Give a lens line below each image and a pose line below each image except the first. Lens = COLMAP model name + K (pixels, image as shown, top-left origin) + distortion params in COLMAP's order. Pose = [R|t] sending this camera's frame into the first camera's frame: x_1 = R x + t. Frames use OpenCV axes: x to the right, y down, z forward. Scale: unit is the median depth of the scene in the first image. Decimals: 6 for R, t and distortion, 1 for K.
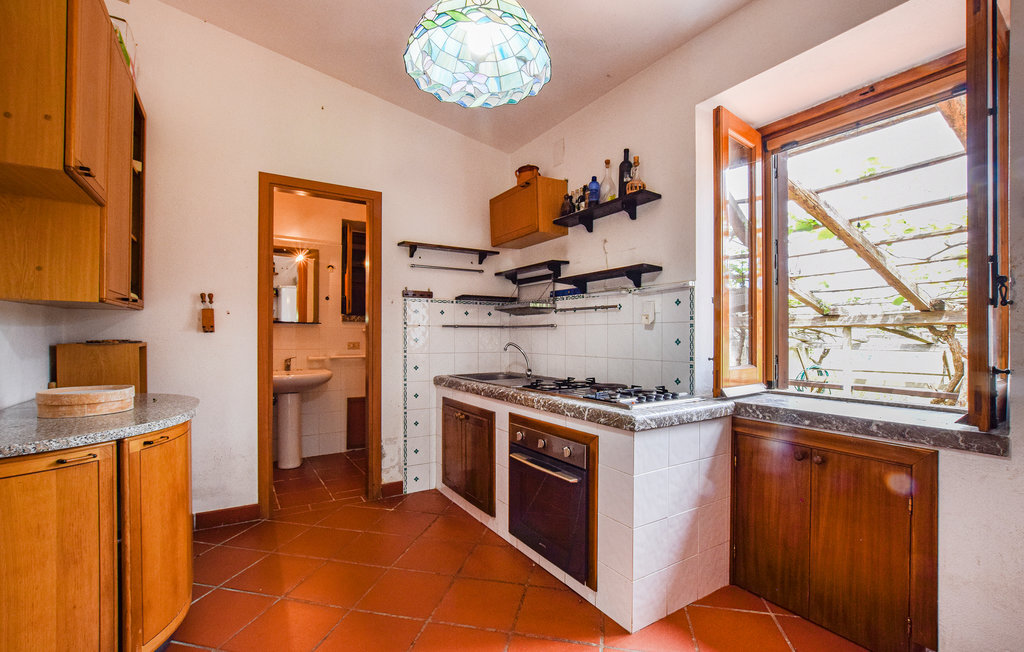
lens RADIAL K [[464.1, 0, 509.5], [0, 464.1, 334.5], [0, 0, 1]] dist [-0.001795, 0.000011]
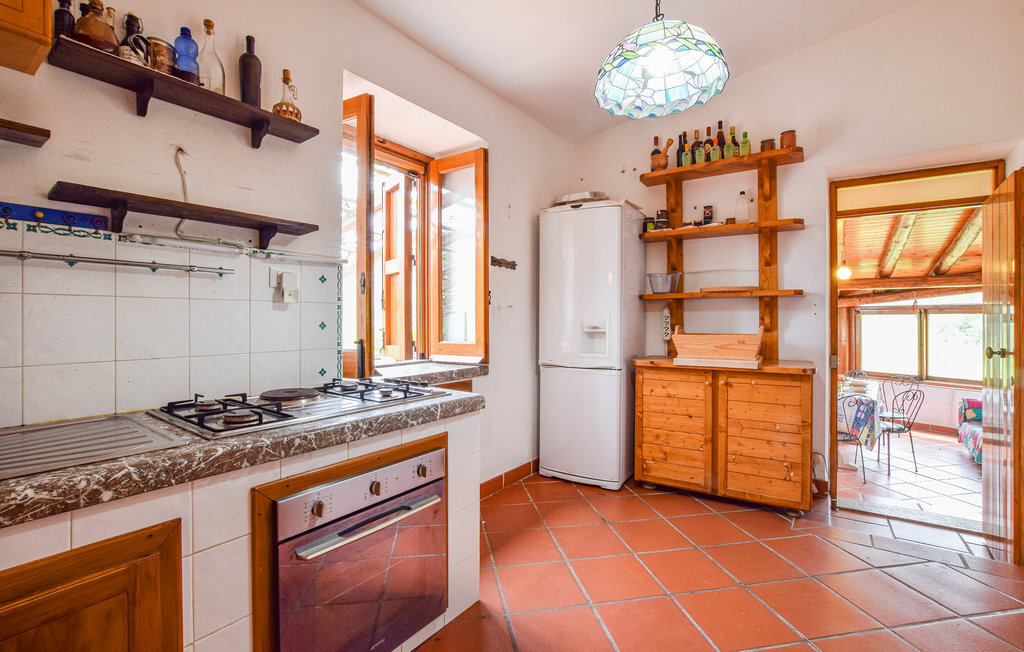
lens RADIAL K [[454.6, 0, 511.5], [0, 454.6, 315.9], [0, 0, 1]] dist [-0.000549, -0.000003]
pose [[-0.377331, 0.002571, 0.926075, -0.488959], [-0.004078, 0.999982, -0.004437, -0.000023], [-0.926070, -0.005451, -0.377314, 0.896682]]
